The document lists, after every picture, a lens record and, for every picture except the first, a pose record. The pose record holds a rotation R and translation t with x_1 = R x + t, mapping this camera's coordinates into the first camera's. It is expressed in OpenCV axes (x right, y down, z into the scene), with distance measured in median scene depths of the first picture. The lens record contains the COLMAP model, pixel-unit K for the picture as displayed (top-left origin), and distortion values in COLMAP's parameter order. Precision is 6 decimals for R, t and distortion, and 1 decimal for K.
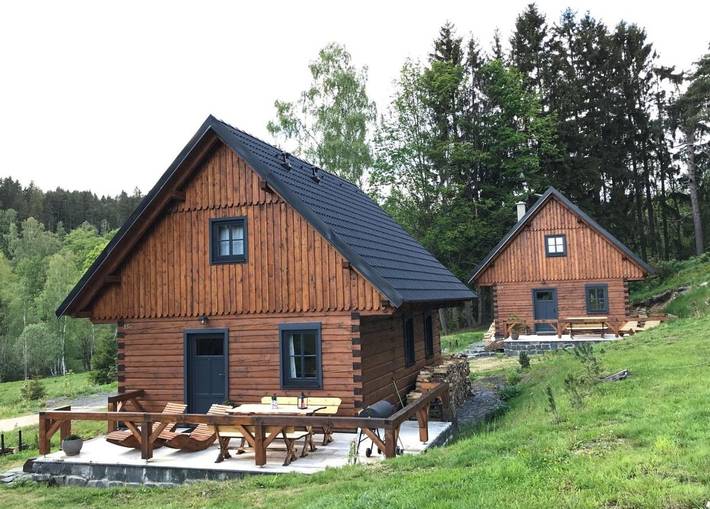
lens RADIAL K [[667.0, 0, 355.0], [0, 667.0, 254.5], [0, 0, 1]] dist [0.046482, -0.019638]
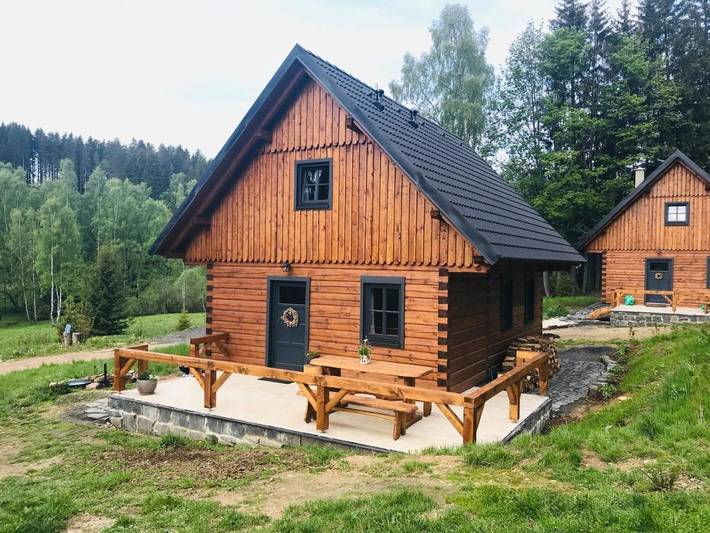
lens RADIAL K [[570.3, 0, 355.0], [0, 570.3, 266.5], [0, 0, 1]] dist [0.082784, -0.099302]
pose [[0.980014, 0.056930, -0.190606, 0.028079], [-0.041828, 0.995726, 0.082344, 0.024745], [0.194479, -0.072726, 0.978207, 0.212193]]
